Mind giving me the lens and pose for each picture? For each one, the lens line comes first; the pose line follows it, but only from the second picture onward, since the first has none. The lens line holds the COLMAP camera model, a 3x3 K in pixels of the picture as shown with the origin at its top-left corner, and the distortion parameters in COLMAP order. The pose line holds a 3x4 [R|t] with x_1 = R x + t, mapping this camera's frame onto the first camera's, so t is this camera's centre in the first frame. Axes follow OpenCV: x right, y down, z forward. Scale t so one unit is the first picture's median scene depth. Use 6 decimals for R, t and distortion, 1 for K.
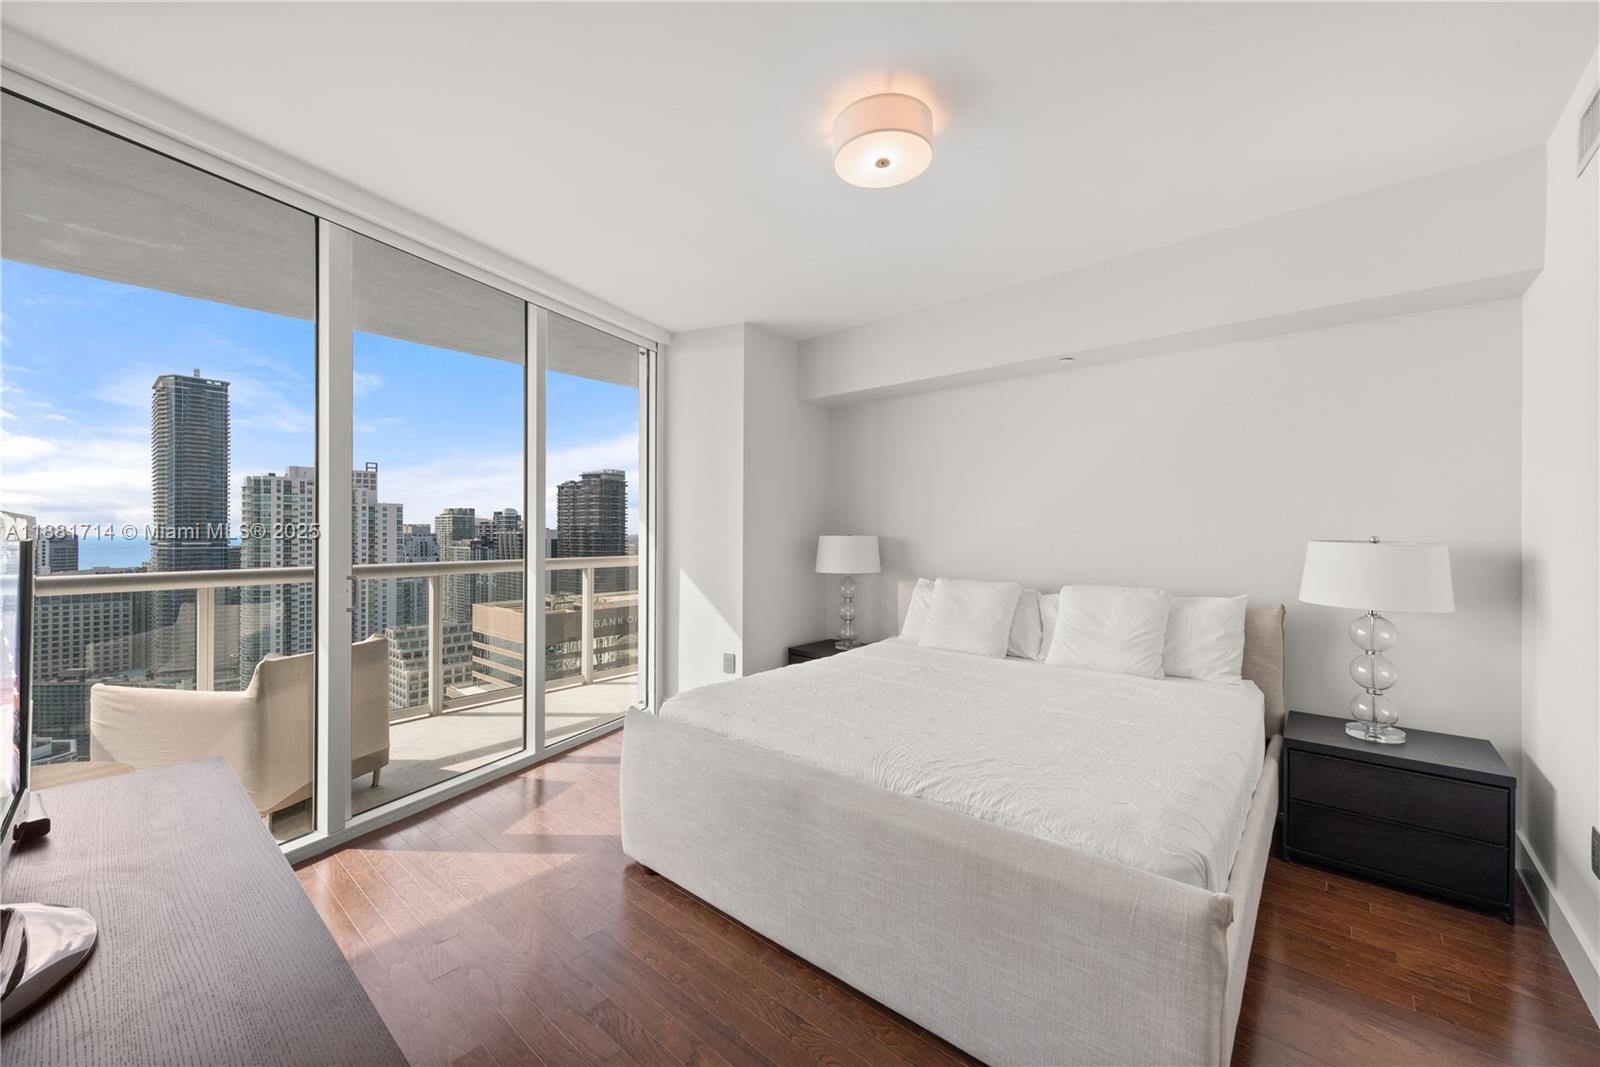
lens RADIAL K [[619.2, 0, 798.2], [0, 619.2, 534.8], [0, 0, 1]] dist [0.019443, -0.000252]
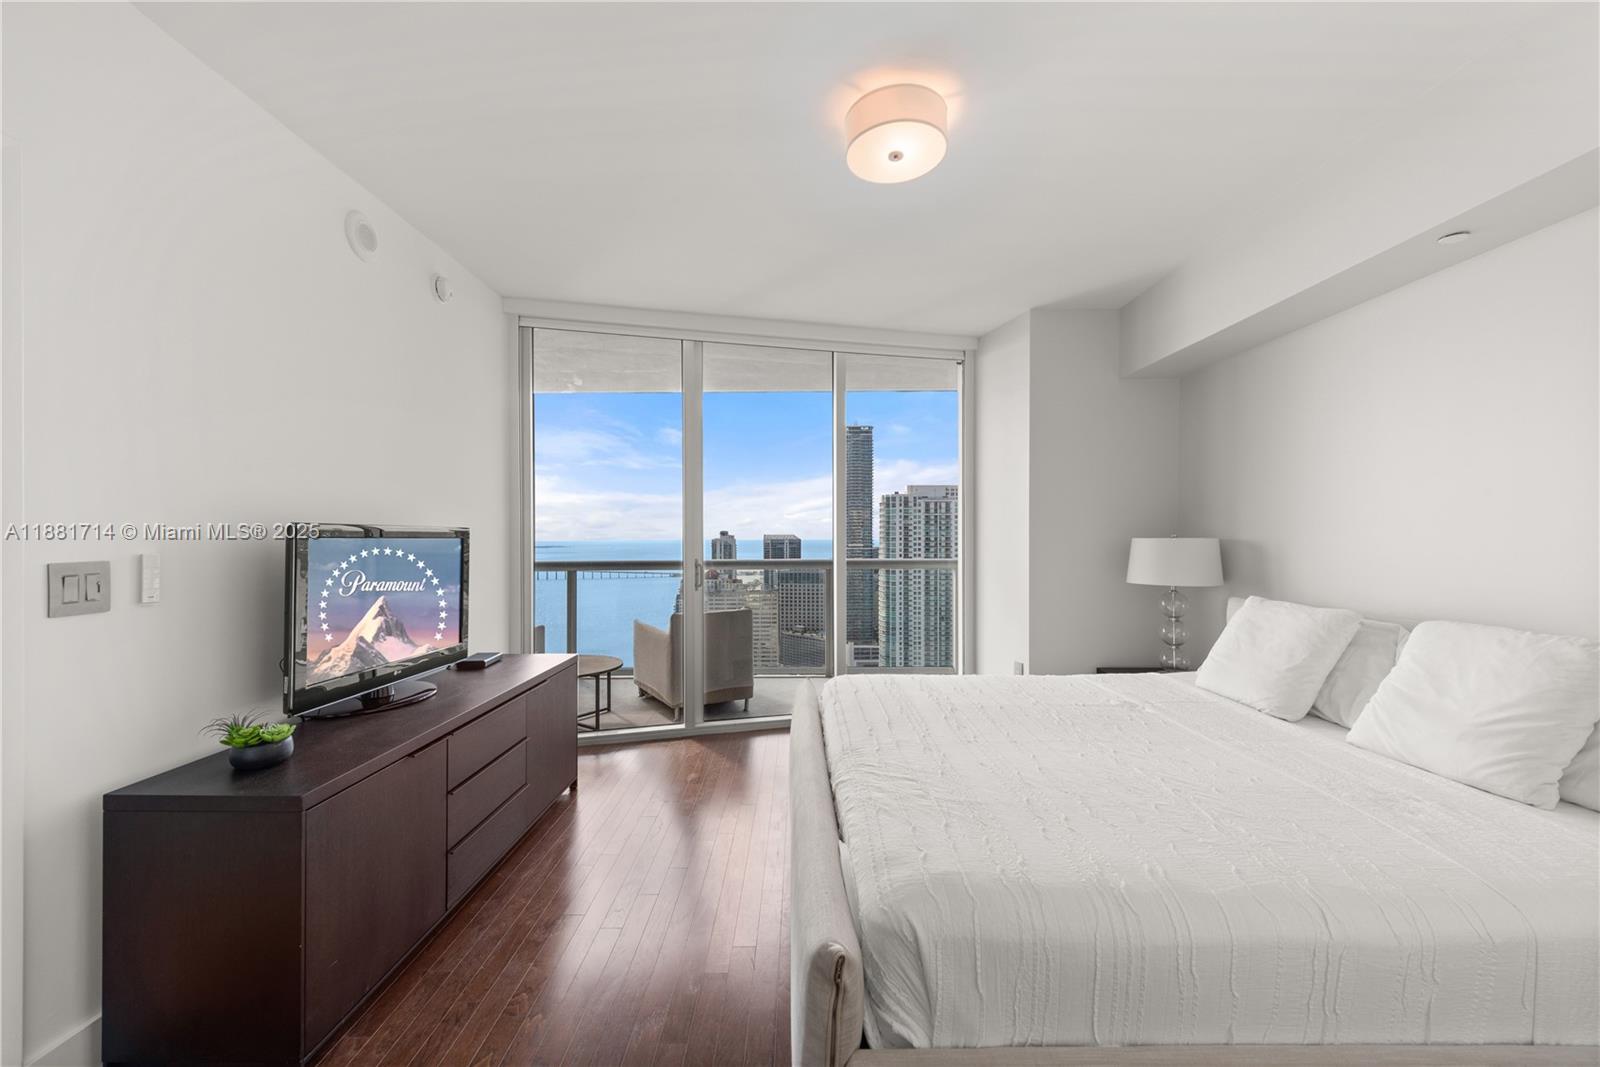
lens RADIAL K [[619.2, 0, 788.6], [0, 619.2, 549.7], [0, 0, 1]] dist [0.019443, -0.000252]
pose [[0.643264, 0.009265, -0.765588, 0.374781], [0.004958, 0.999855, 0.016266, 0.000911], [0.765628, -0.014259, 0.643125, 0.110990]]
